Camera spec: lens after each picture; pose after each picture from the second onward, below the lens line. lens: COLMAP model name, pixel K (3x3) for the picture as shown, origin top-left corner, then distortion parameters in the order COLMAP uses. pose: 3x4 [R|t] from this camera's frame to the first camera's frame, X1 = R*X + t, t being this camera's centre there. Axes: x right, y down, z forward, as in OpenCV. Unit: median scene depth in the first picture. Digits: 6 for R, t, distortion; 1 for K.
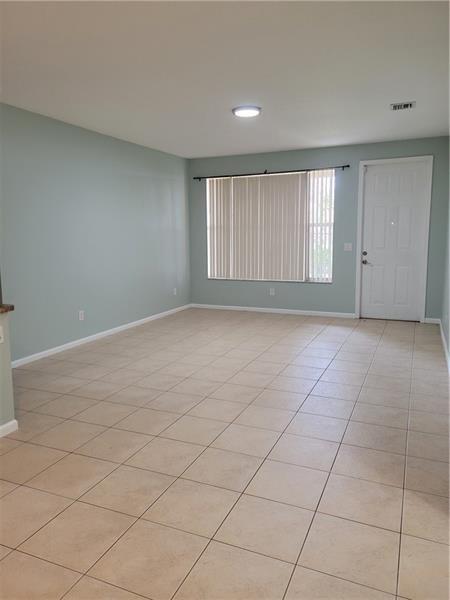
lens RADIAL K [[450.1, 0, 220.4], [0, 450.1, 287.5], [0, 0, 1]] dist [0.045484, -0.024610]
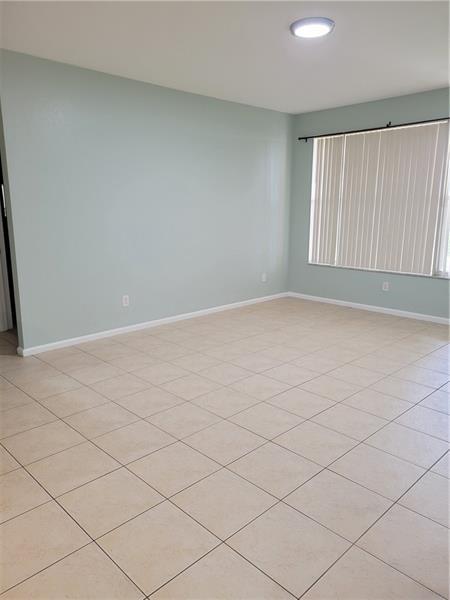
lens RADIAL K [[450.1, 0, 223.1], [0, 450.1, 296.0], [0, 0, 1]] dist [0.045484, -0.024610]
pose [[0.929528, 0.084784, -0.358872, 0.150563], [-0.056612, 0.994482, 0.088316, -0.029210], [0.364380, -0.061776, 0.929199, 0.204512]]
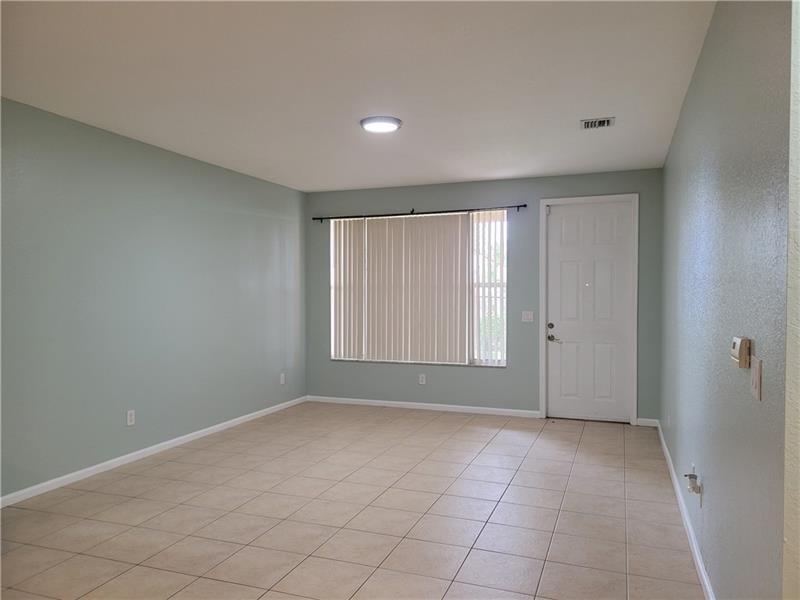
lens RADIAL K [[600.2, 0, 394.1], [0, 600.2, 305.5], [0, 0, 1]] dist [0.045484, -0.024610]
pose [[0.998395, 0.008126, 0.056054, 0.019924], [-0.002277, 0.994613, -0.103633, -0.008017], [-0.056594, 0.103339, 0.993035, 0.069313]]
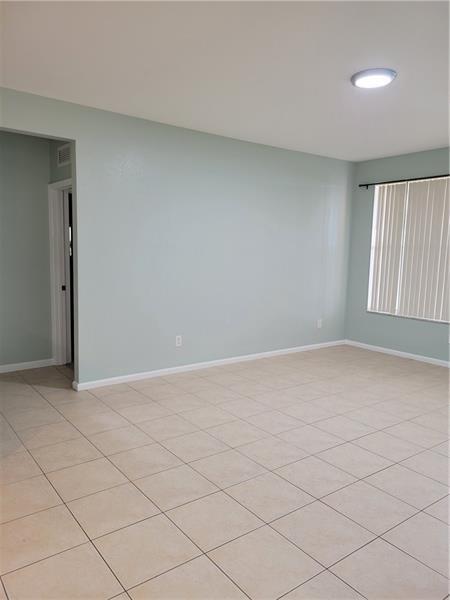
lens RADIAL K [[450.1, 0, 224.3], [0, 450.1, 299.0], [0, 0, 1]] dist [0.045484, -0.024610]
pose [[0.874451, 0.086224, -0.477389, 0.153604], [-0.092956, 0.995624, 0.009555, -0.030042], [0.476124, 0.036020, 0.878640, 0.211214]]
